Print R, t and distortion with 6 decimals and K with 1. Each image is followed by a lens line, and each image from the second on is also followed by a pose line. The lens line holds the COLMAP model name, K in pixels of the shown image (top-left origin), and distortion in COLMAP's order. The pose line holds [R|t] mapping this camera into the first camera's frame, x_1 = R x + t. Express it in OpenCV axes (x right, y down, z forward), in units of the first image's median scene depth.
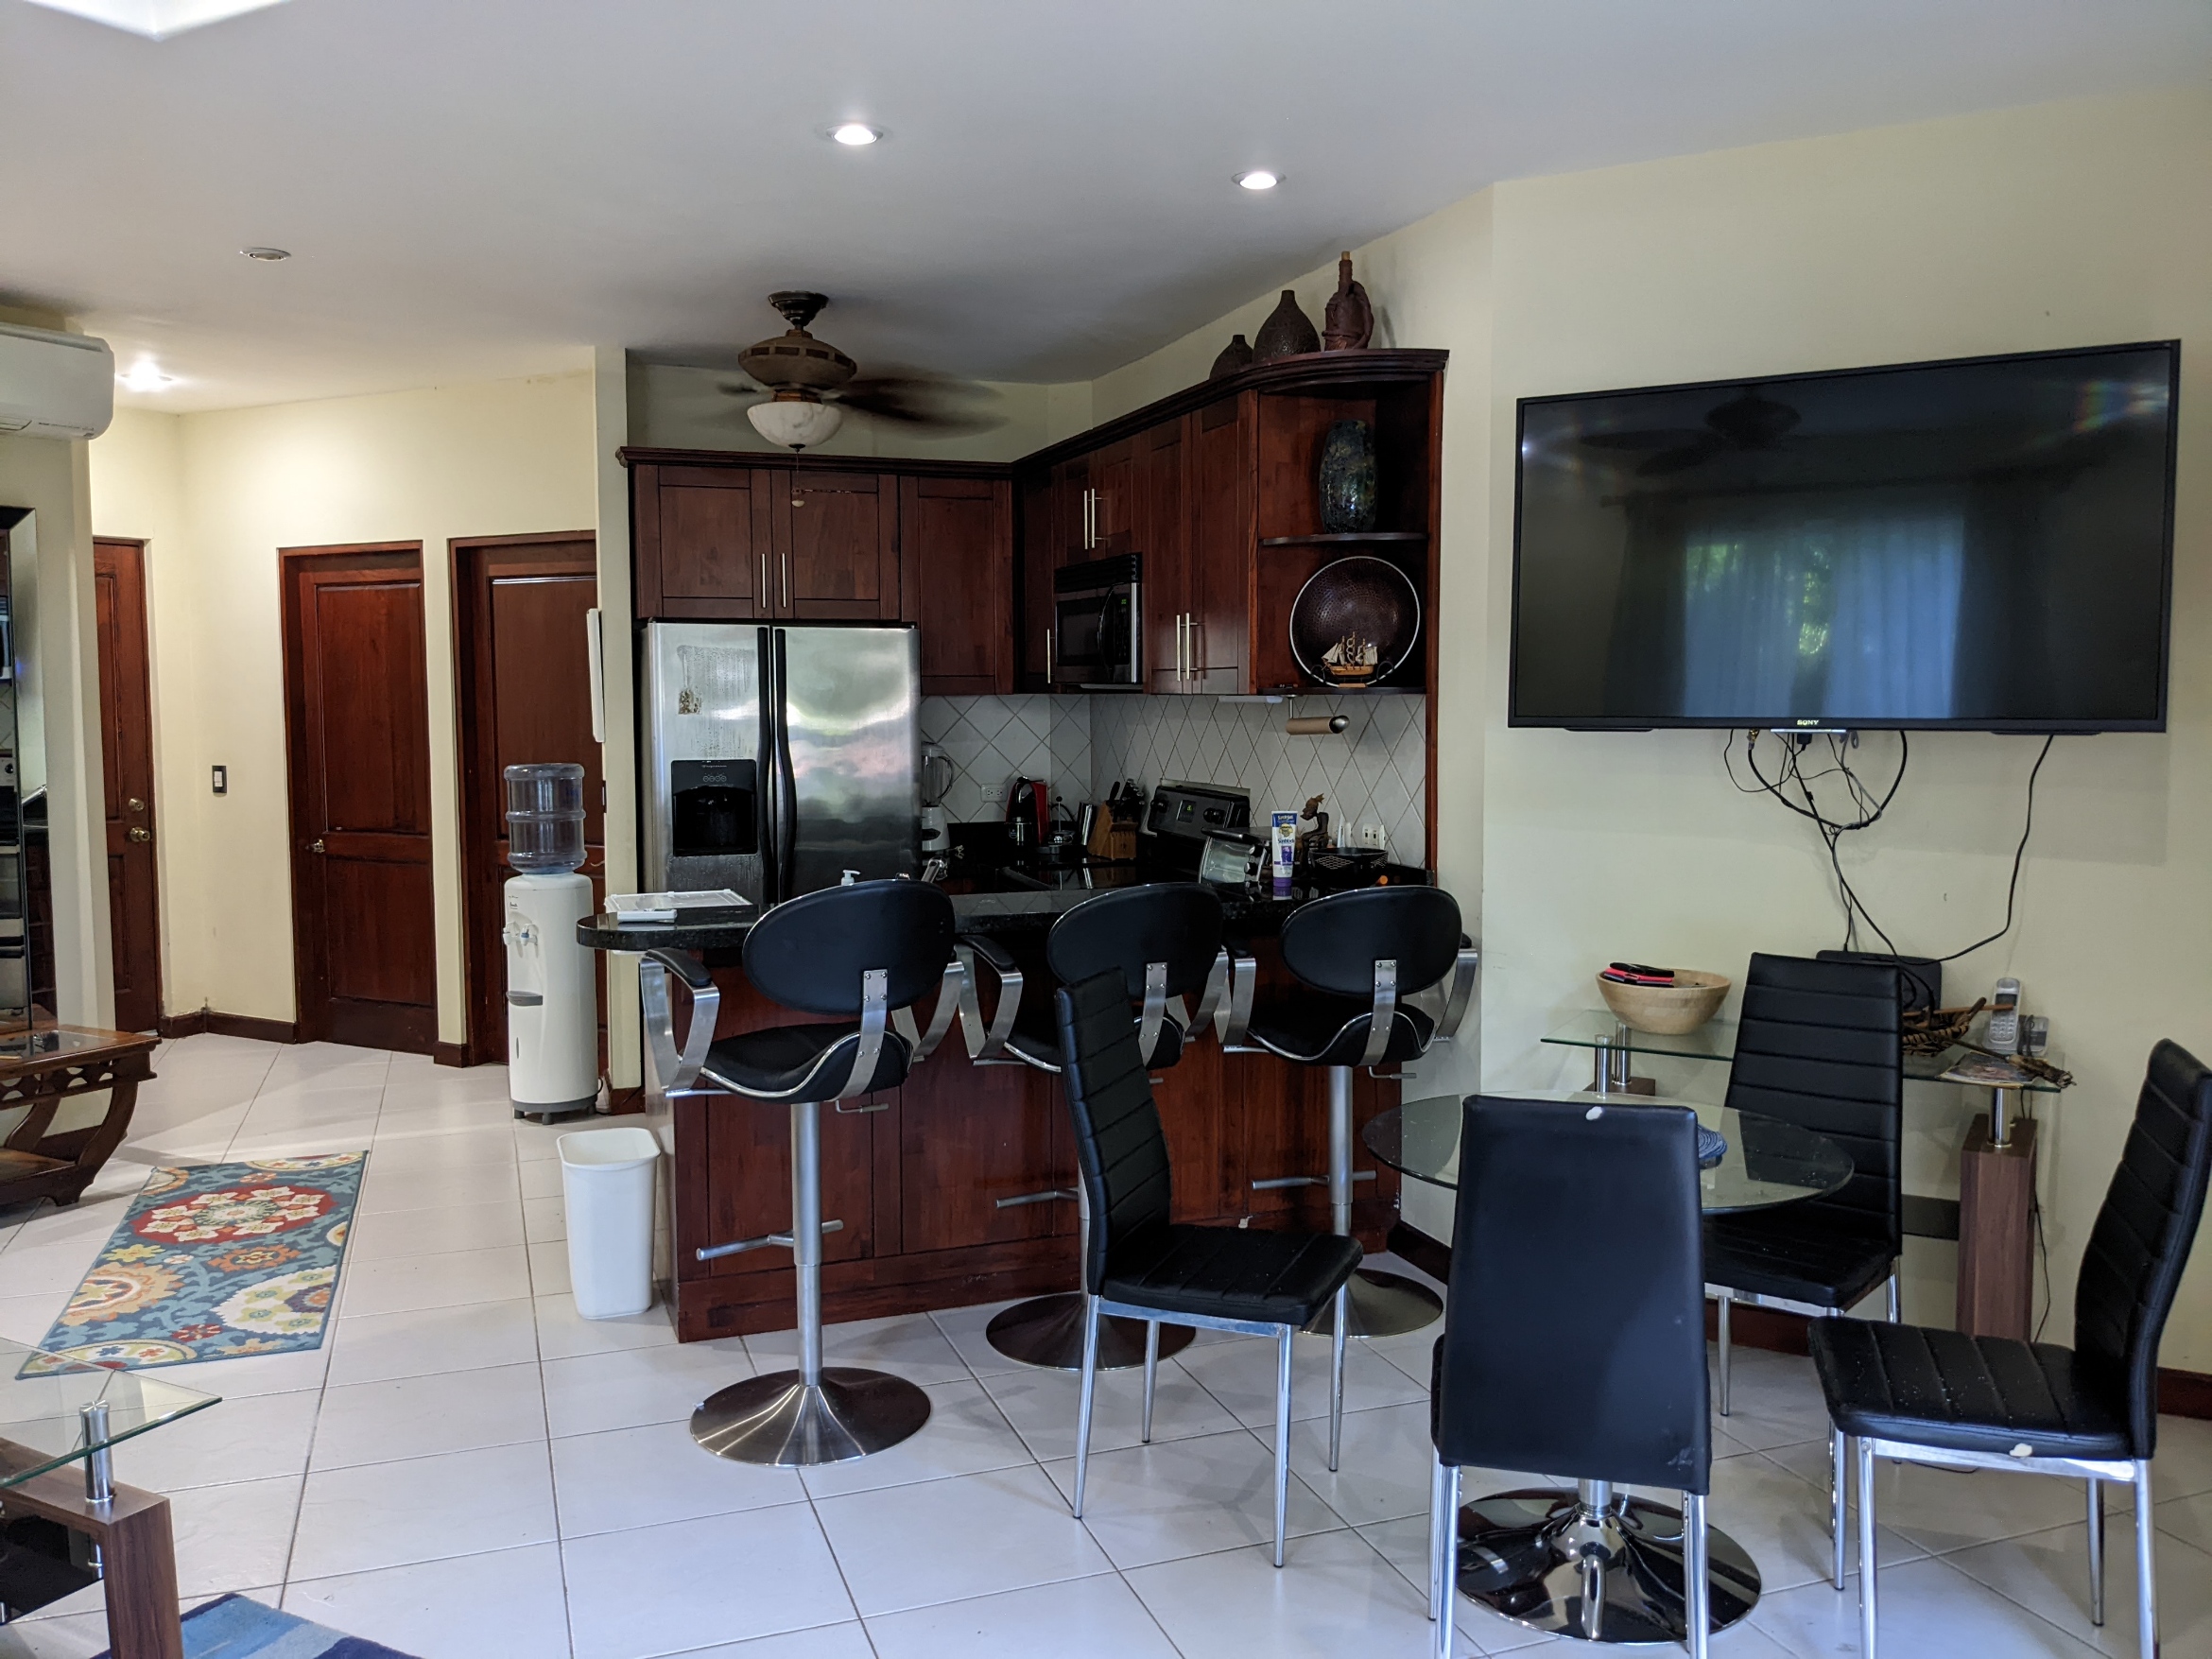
lens RADIAL K [[1750.1, 0, 1099.9], [0, 1750.1, 825.8], [0, 0, 1]] dist [0.040348, -0.062161]
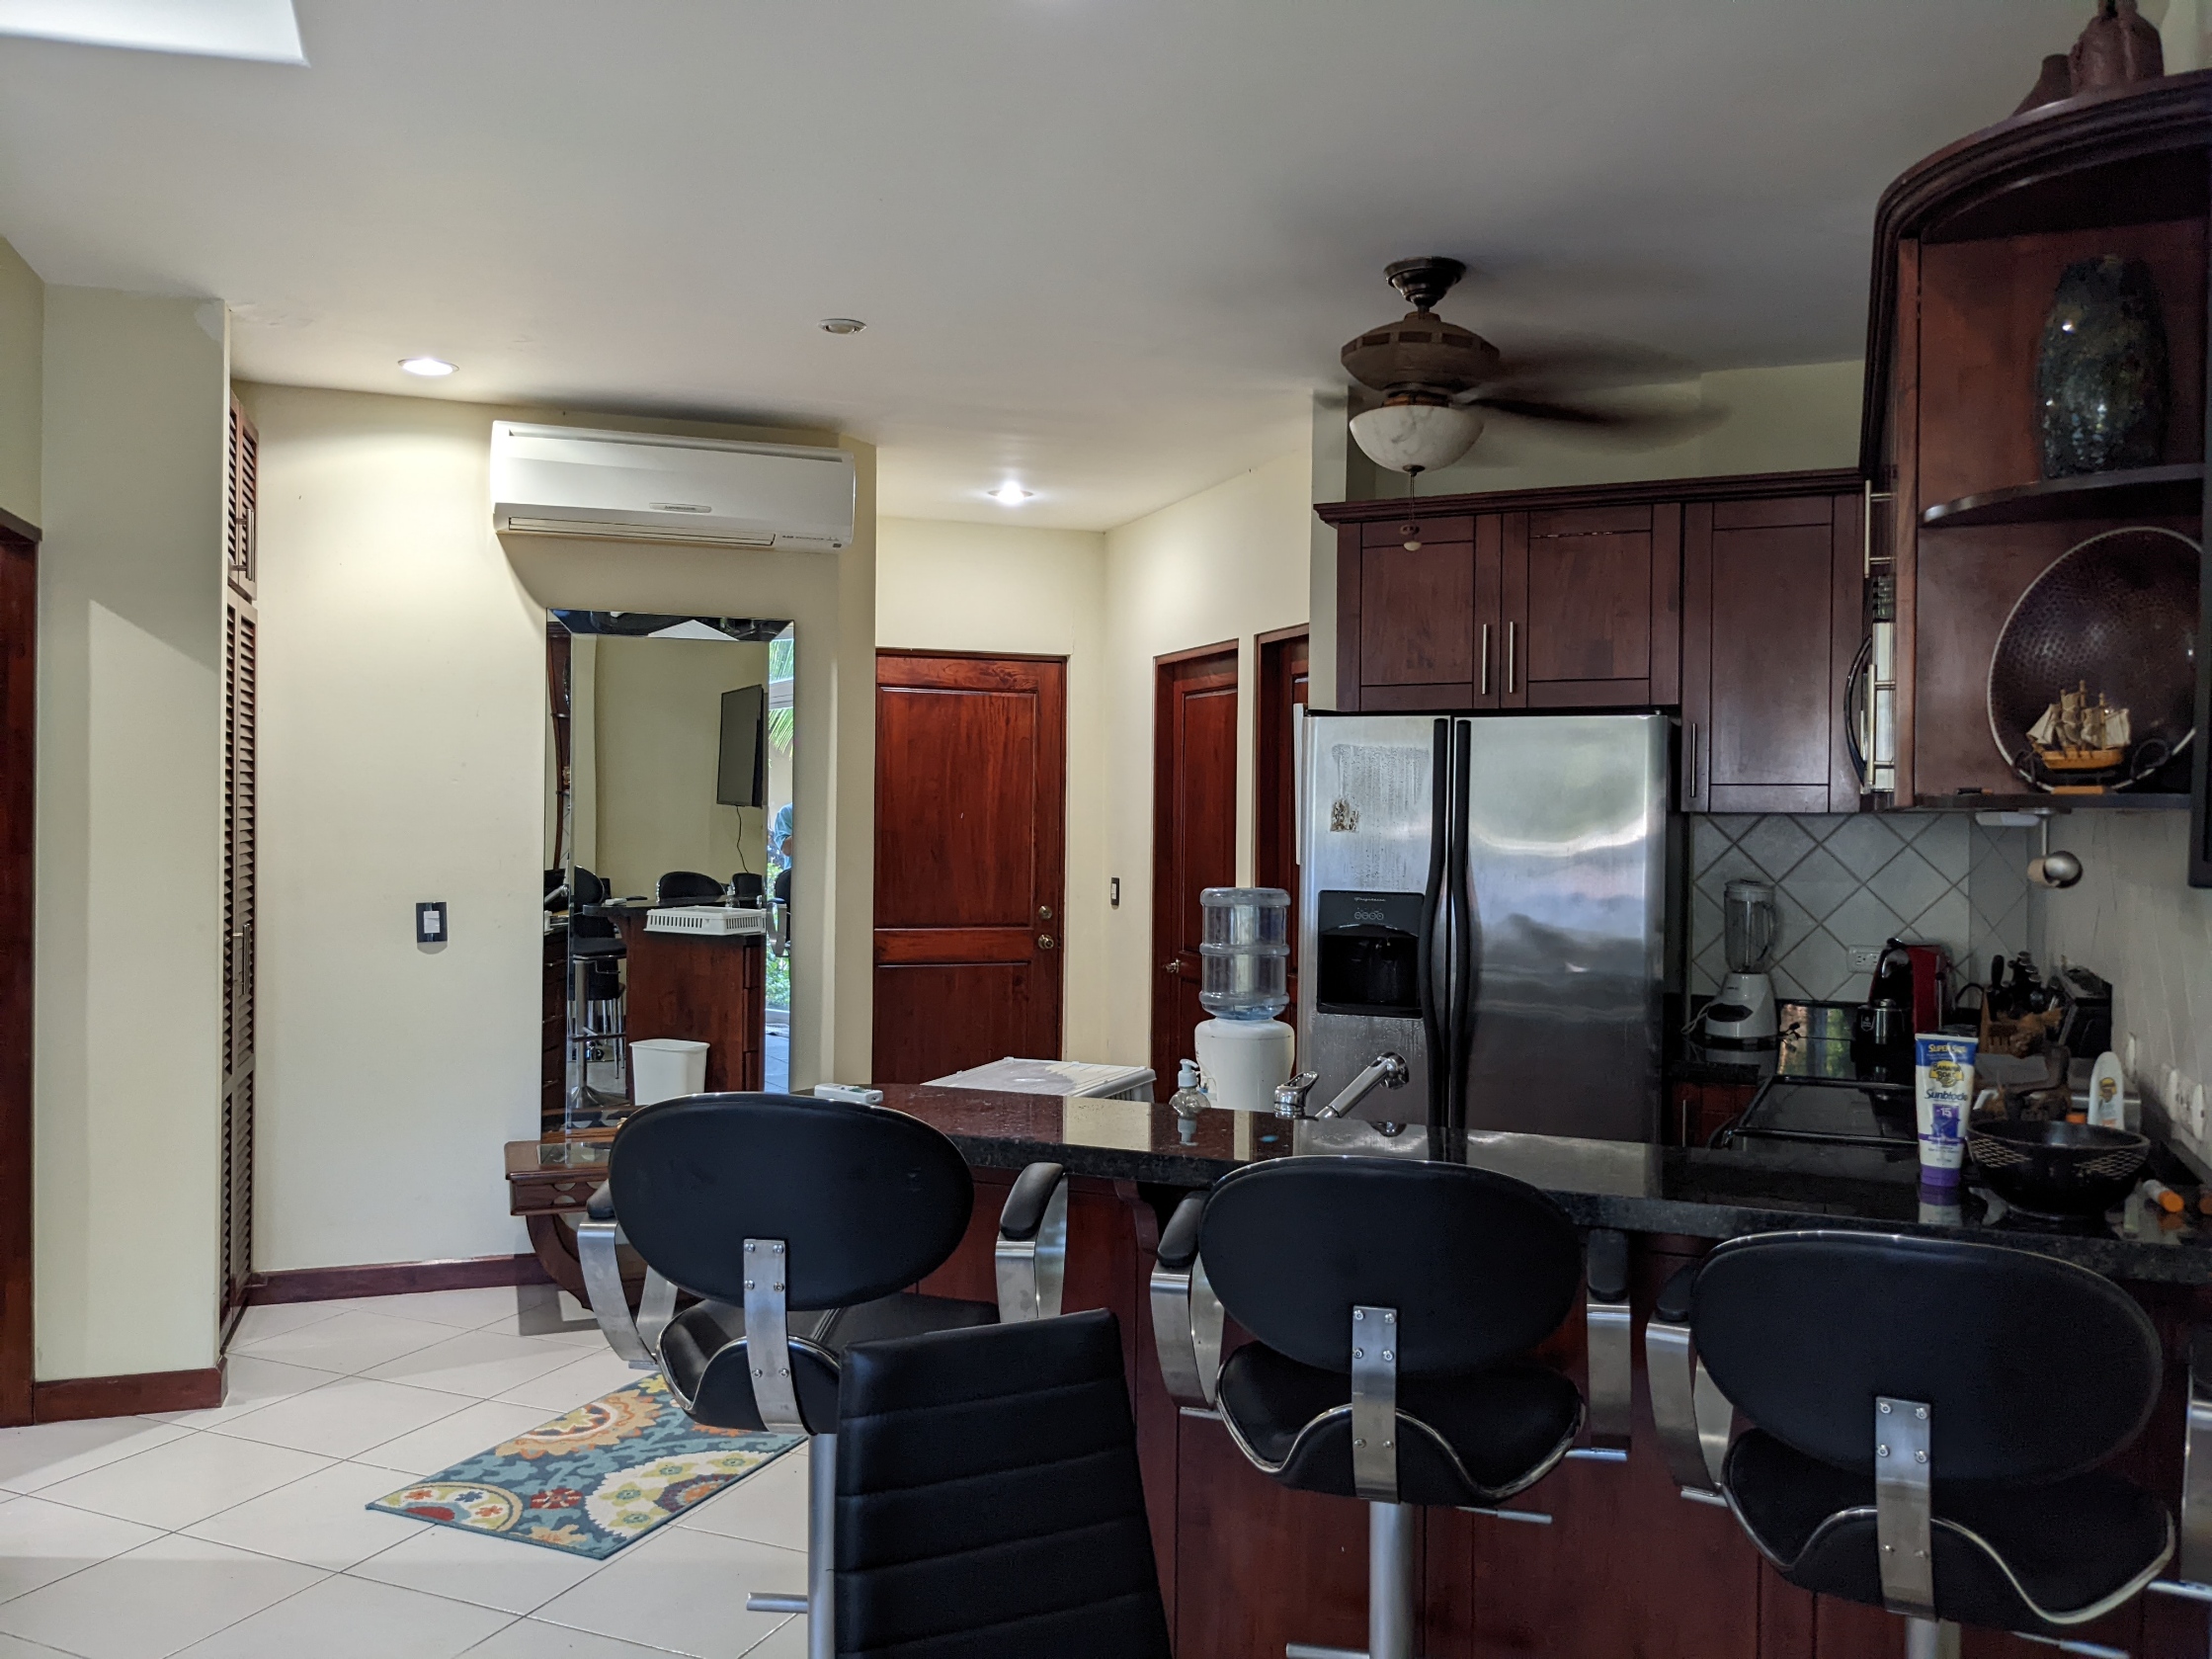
lens RADIAL K [[1750.3, 0, 1101.1], [0, 1750.3, 830.4], [0, 0, 1]] dist [0.040348, -0.062161]
pose [[0.735955, 0.018140, -0.676788, 0.268381], [-0.064424, 0.996981, -0.043333, -0.029855], [0.673959, 0.075492, 0.734902, 0.450019]]
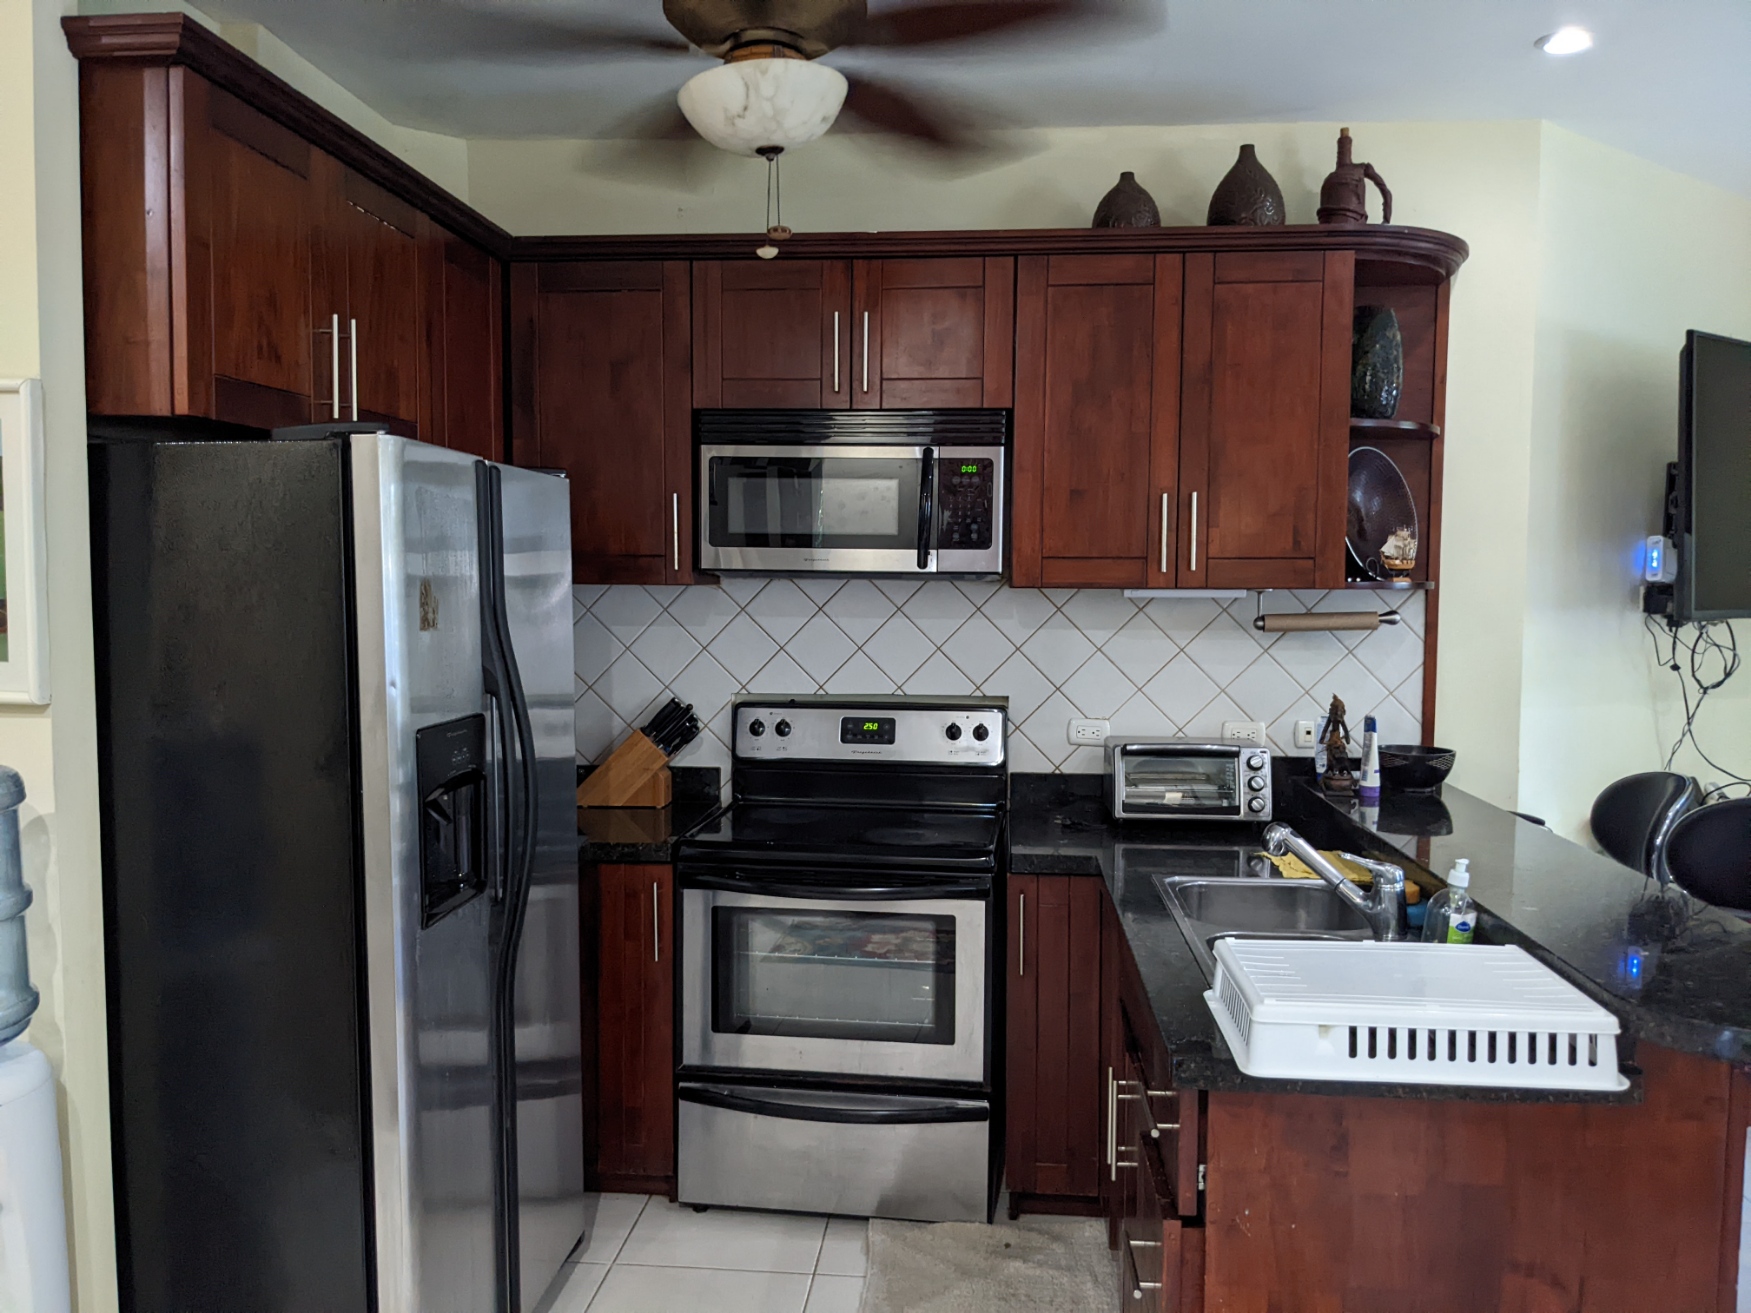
lens RADIAL K [[1385.4, 0, 873.1], [0, 1385.4, 665.7], [0, 0, 1]] dist [0.040348, -0.062161]
pose [[0.431046, -0.052700, 0.900790, -0.666370], [0.061714, 0.997677, 0.028837, -0.071468], [-0.900217, 0.043162, 0.433297, 0.909780]]
